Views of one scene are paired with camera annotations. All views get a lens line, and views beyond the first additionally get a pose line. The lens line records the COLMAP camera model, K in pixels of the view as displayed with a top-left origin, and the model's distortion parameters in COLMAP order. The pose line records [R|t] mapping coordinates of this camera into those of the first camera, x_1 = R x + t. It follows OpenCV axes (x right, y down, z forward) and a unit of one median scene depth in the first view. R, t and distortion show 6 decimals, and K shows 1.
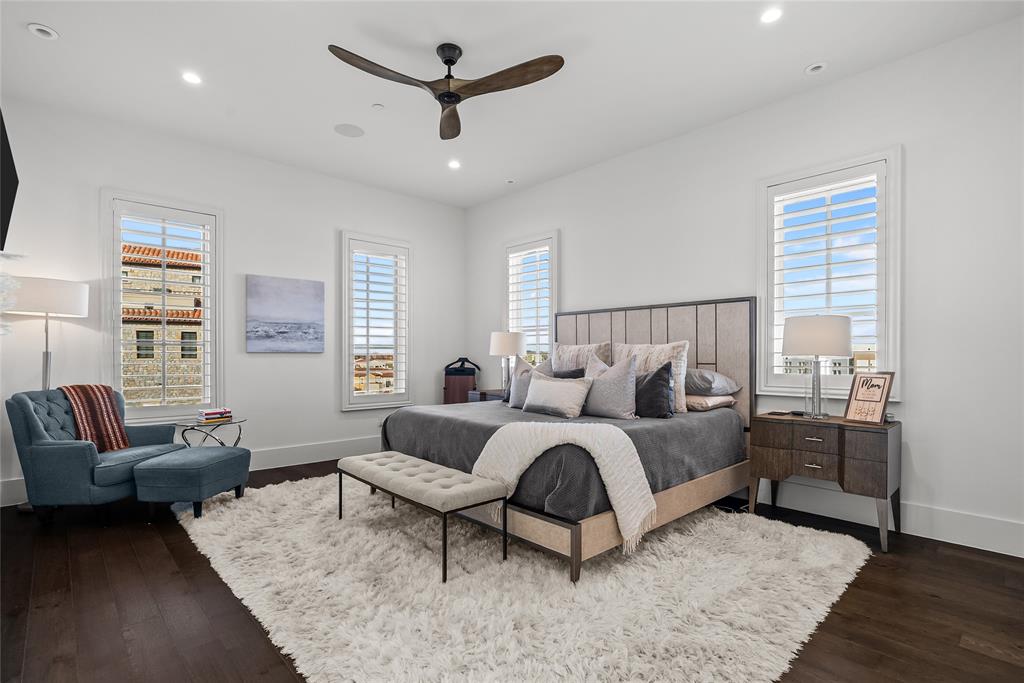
lens RADIAL K [[481.3, 0, 532.6], [0, 481.3, 353.5], [0, 0, 1]] dist [-0.009451, 0.004181]
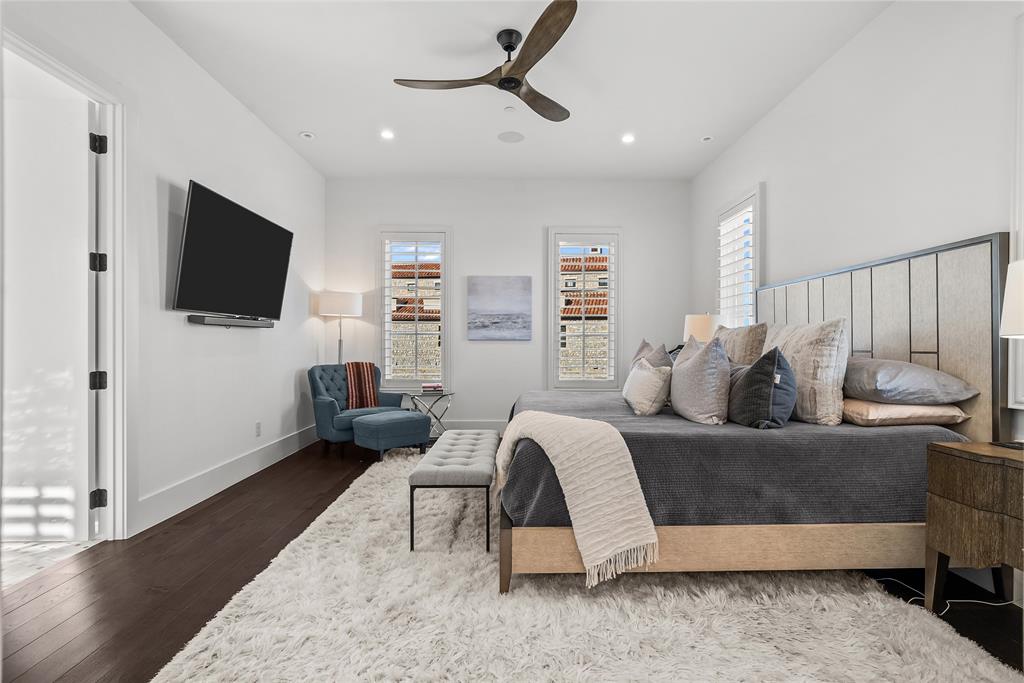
lens RADIAL K [[481.3, 0, 514.0], [0, 481.3, 342.1], [0, 0, 1]] dist [-0.009451, 0.004181]
pose [[0.748008, -0.003158, -0.663683, 0.401502], [0.001946, 0.999995, -0.002565, 0.009052], [0.663687, 0.000628, 0.748010, 0.205192]]
